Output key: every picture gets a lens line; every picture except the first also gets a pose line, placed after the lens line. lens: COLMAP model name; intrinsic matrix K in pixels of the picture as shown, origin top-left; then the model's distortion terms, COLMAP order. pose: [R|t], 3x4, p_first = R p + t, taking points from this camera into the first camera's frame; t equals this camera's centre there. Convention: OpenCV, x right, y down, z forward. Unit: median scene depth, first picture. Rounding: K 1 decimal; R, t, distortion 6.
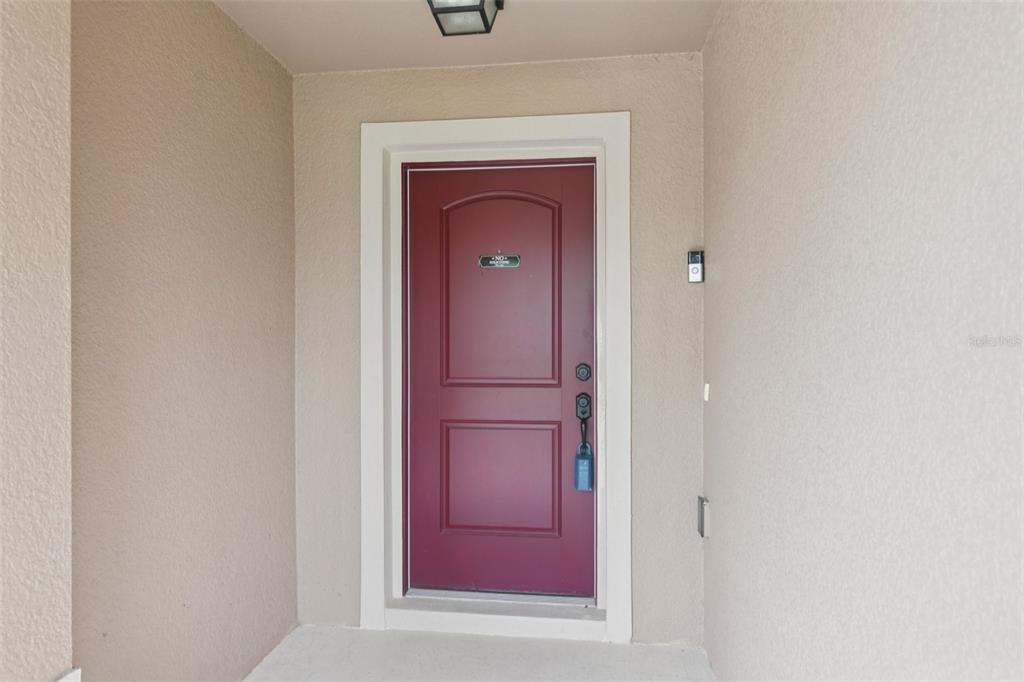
lens RADIAL K [[659.7, 0, 513.0], [0, 659.7, 345.9], [0, 0, 1]] dist [0.038071, 0.000504]
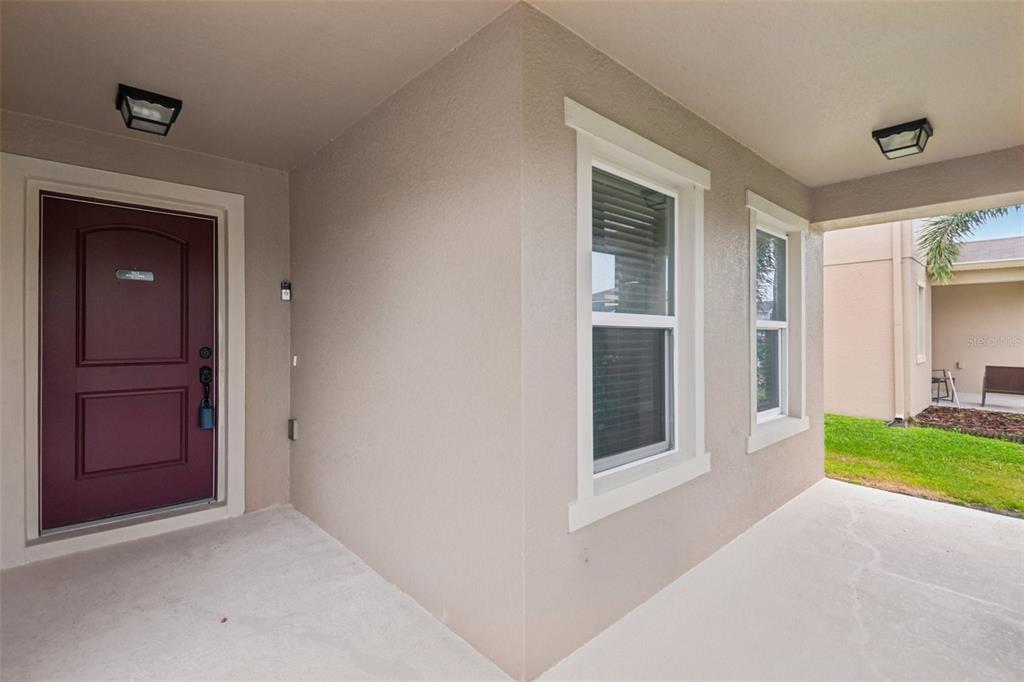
lens RADIAL K [[471.8, 0, 512.2], [0, 471.8, 336.5], [0, 0, 1]] dist [-0.004665, -0.000119]
pose [[0.646184, -0.001296, 0.763181, -0.269279], [0.001820, 0.999998, 0.000157, 0.002543], [-0.763180, 0.001287, 0.646185, -0.255749]]
